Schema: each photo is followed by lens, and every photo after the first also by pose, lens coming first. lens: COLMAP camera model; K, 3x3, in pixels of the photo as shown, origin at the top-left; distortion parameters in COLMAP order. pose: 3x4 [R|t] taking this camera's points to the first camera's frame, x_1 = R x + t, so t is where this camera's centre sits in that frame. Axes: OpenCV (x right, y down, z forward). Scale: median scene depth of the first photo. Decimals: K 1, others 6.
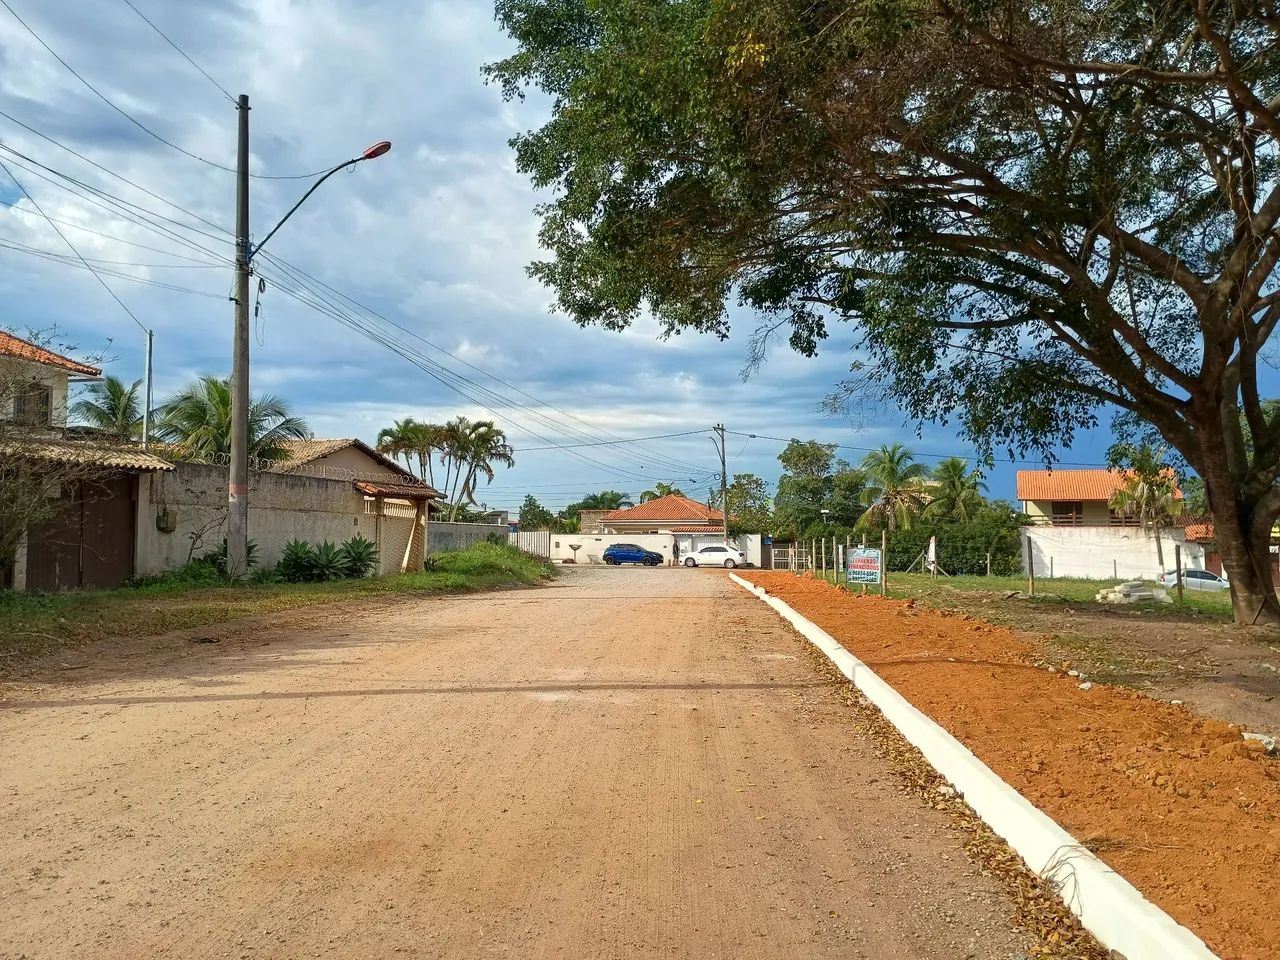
lens RADIAL K [[1053.1, 0, 643.3], [0, 1053.1, 495.8], [0, 0, 1]] dist [0.029372, -0.042590]
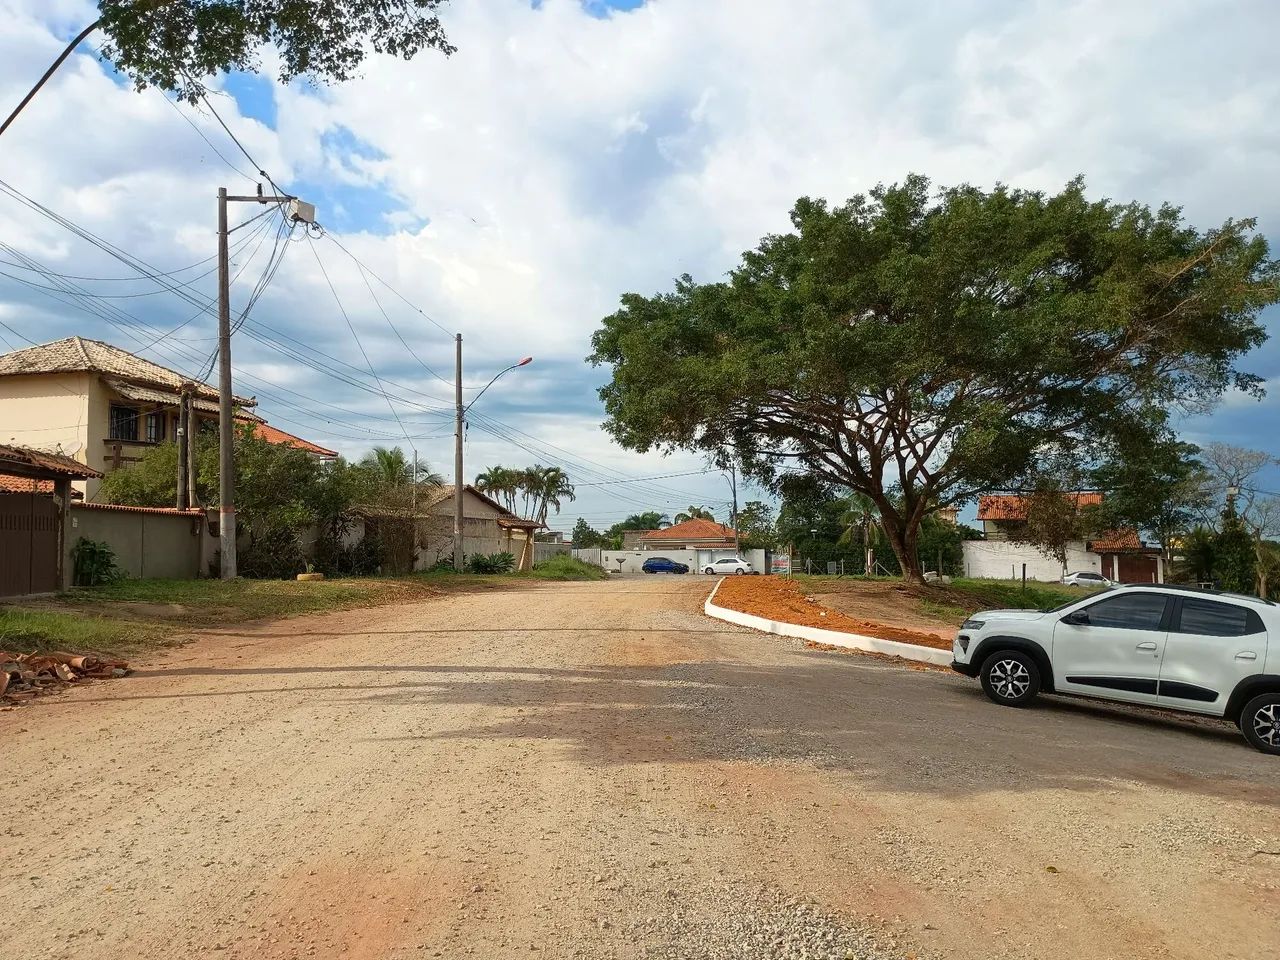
lens RADIAL K [[1053.1, 0, 643.3], [0, 1053.1, 495.8], [0, 0, 1]] dist [0.029372, -0.042590]
pose [[0.999122, -0.011220, -0.040353, 0.017396], [0.010551, 0.999804, -0.016769, -0.008977], [0.040534, 0.016328, 0.999045, -0.314973]]
